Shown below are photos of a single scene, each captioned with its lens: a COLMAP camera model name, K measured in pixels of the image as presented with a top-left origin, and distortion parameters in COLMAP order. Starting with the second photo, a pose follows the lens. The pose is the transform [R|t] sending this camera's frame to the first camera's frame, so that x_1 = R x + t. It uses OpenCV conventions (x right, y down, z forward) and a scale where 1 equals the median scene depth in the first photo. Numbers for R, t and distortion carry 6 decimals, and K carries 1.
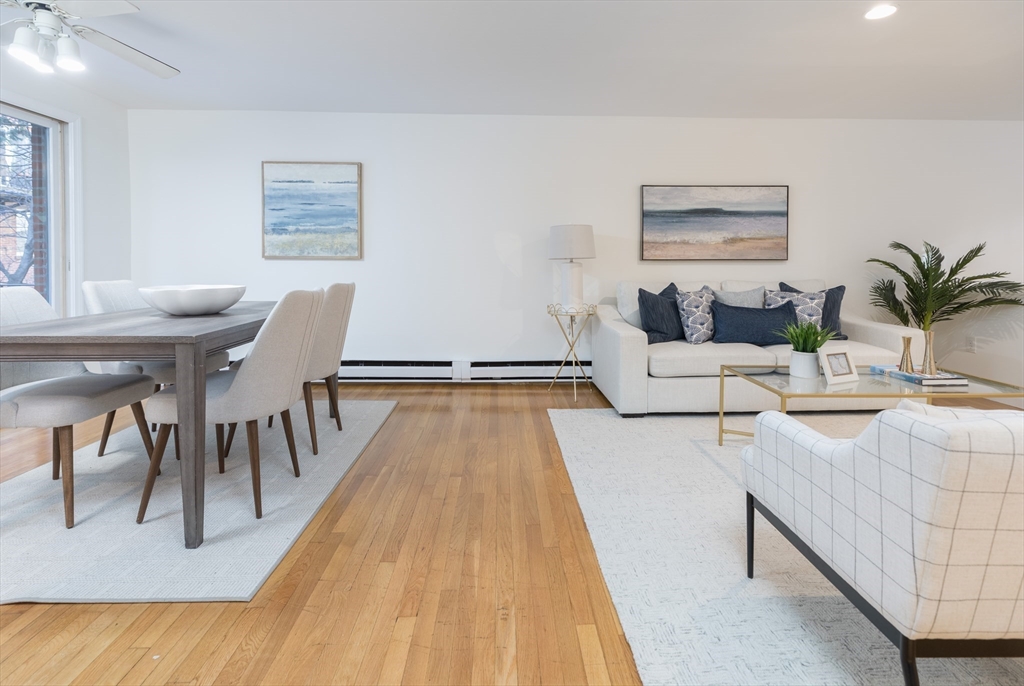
lens RADIAL K [[484.6, 0, 523.5], [0, 484.6, 264.1], [0, 0, 1]] dist [0.002792, 0.000495]
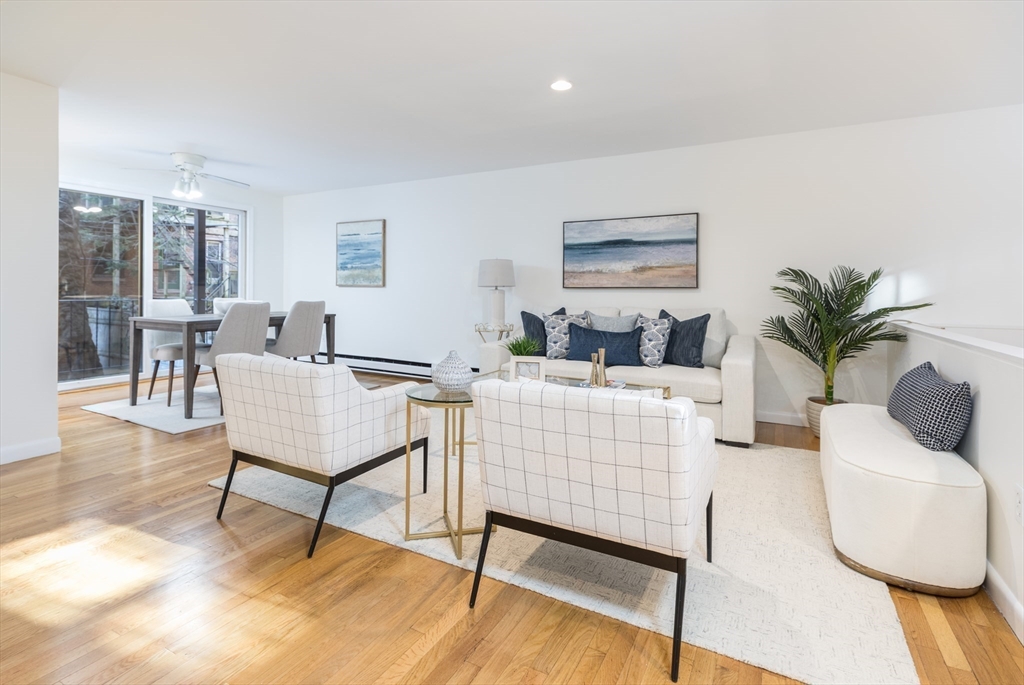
lens RADIAL K [[546.1, 0, 537.5], [0, 546.1, 282.8], [0, 0, 1]] dist [0.005179, 0.000773]
pose [[0.849546, -0.003189, -0.527505, 0.899776], [-0.005332, 0.999879, -0.014632, -0.000698], [0.527488, 0.015243, 0.849426, -0.125483]]
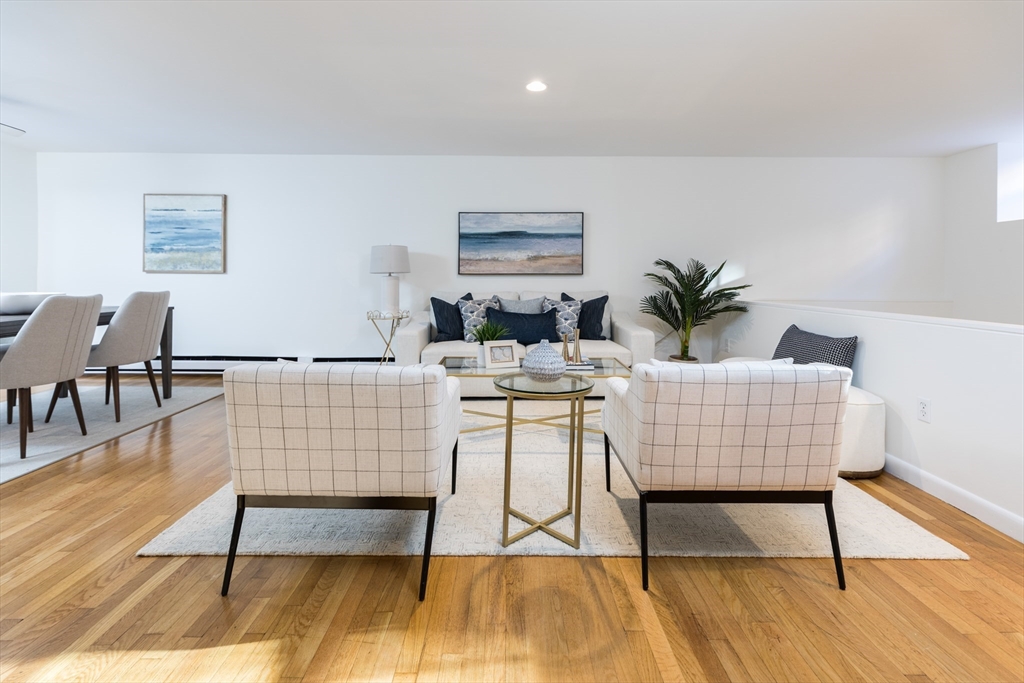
lens RADIAL K [[471.9, 0, 544.7], [0, 471.9, 269.1], [0, 0, 1]] dist [0.007625, -0.000581]
pose [[0.999712, 0.001257, -0.023963, 0.503400], [-0.001688, 0.999837, -0.017969, -0.000238], [0.023937, 0.018005, 0.999551, -0.174653]]
